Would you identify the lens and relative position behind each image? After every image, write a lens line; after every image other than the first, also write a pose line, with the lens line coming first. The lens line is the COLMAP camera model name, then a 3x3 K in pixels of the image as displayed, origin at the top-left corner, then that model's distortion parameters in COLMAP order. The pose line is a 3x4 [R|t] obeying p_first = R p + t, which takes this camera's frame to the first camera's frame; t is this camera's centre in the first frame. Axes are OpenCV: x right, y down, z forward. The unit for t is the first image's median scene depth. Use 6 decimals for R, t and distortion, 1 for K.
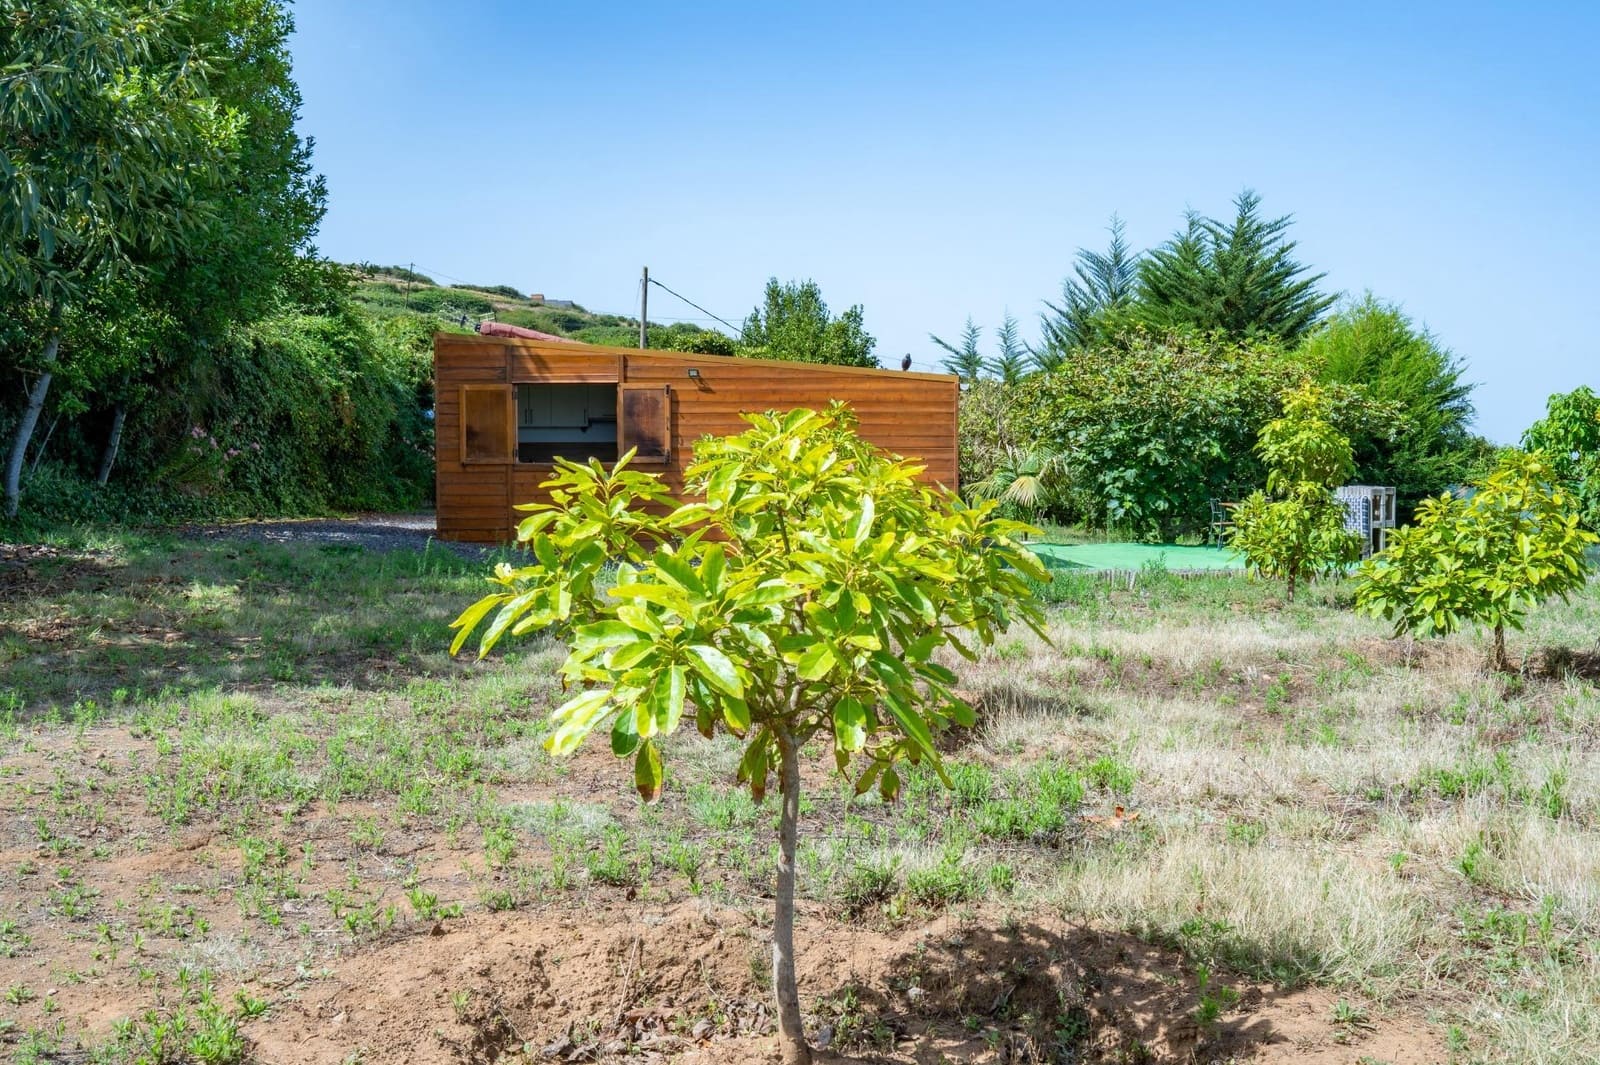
lens RADIAL K [[1637.7, 0, 800.0], [0, 1637.7, 532.5], [0, 0, 1]] dist [0.005795, -0.046764]
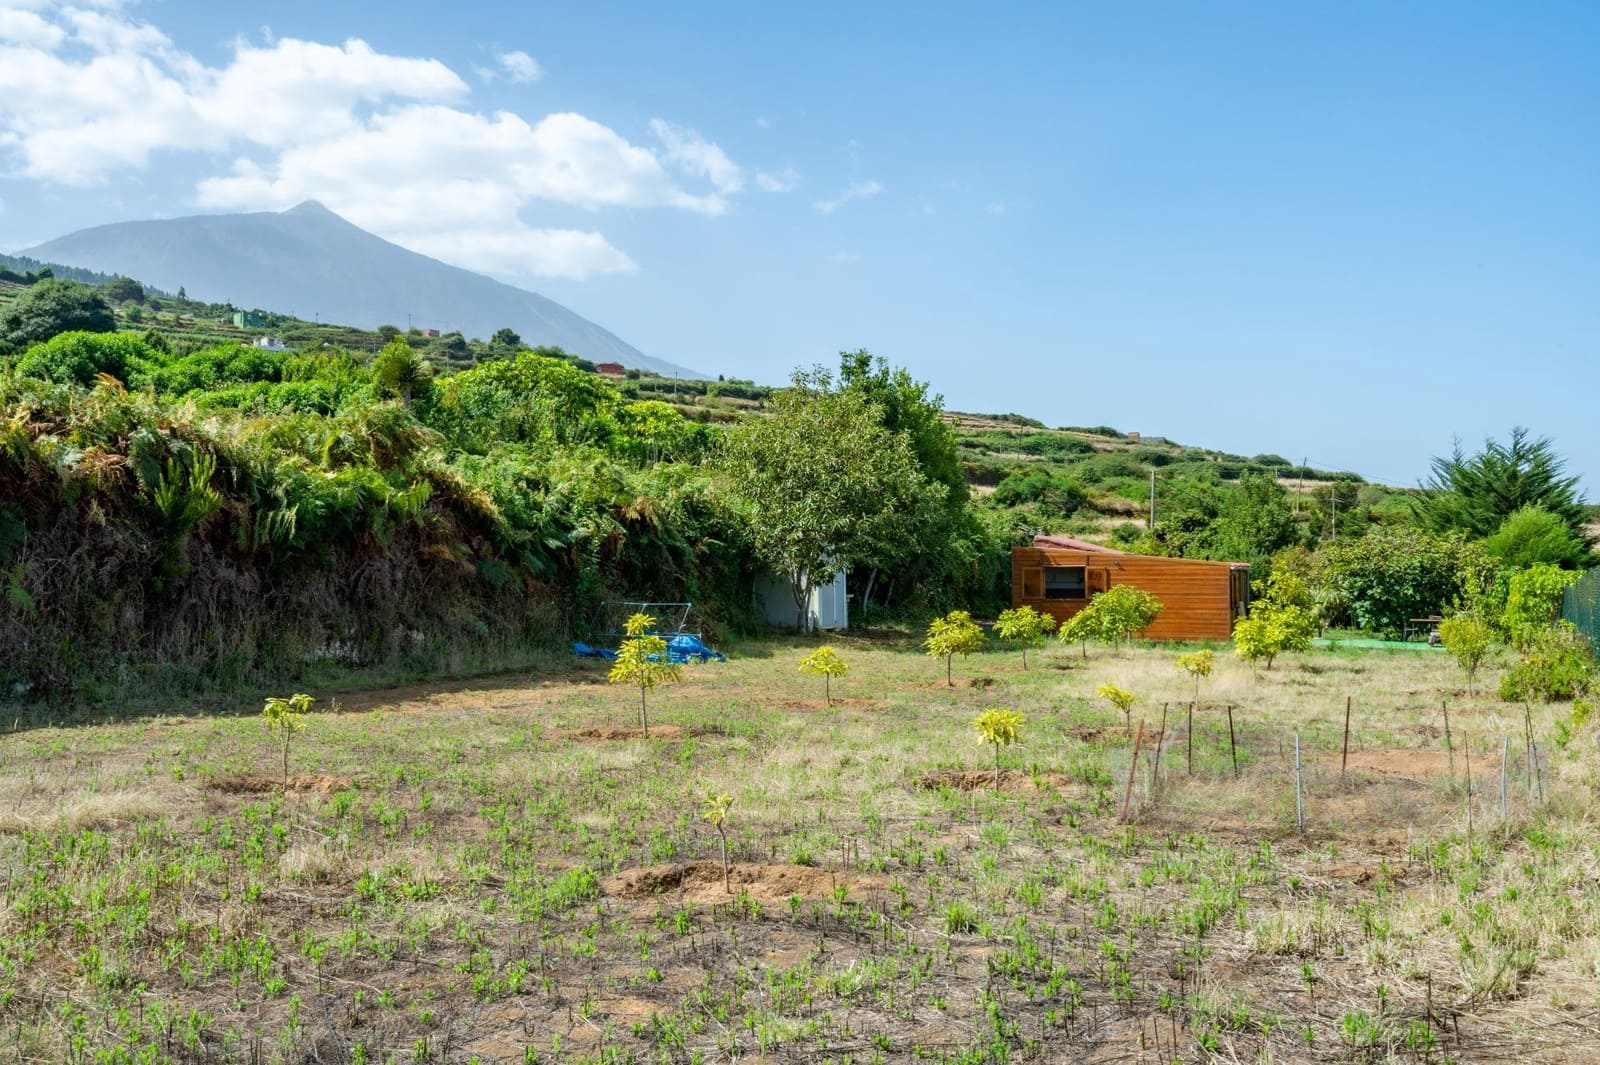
lens RADIAL K [[1637.7, 0, 800.0], [0, 1637.7, 532.5], [0, 0, 1]] dist [0.005795, -0.046764]
pose [[0.931855, -0.007548, -0.362752, 0.197418], [-0.017609, 0.997665, -0.065993, 0.014162], [0.362402, 0.067884, 0.929546, -0.745540]]
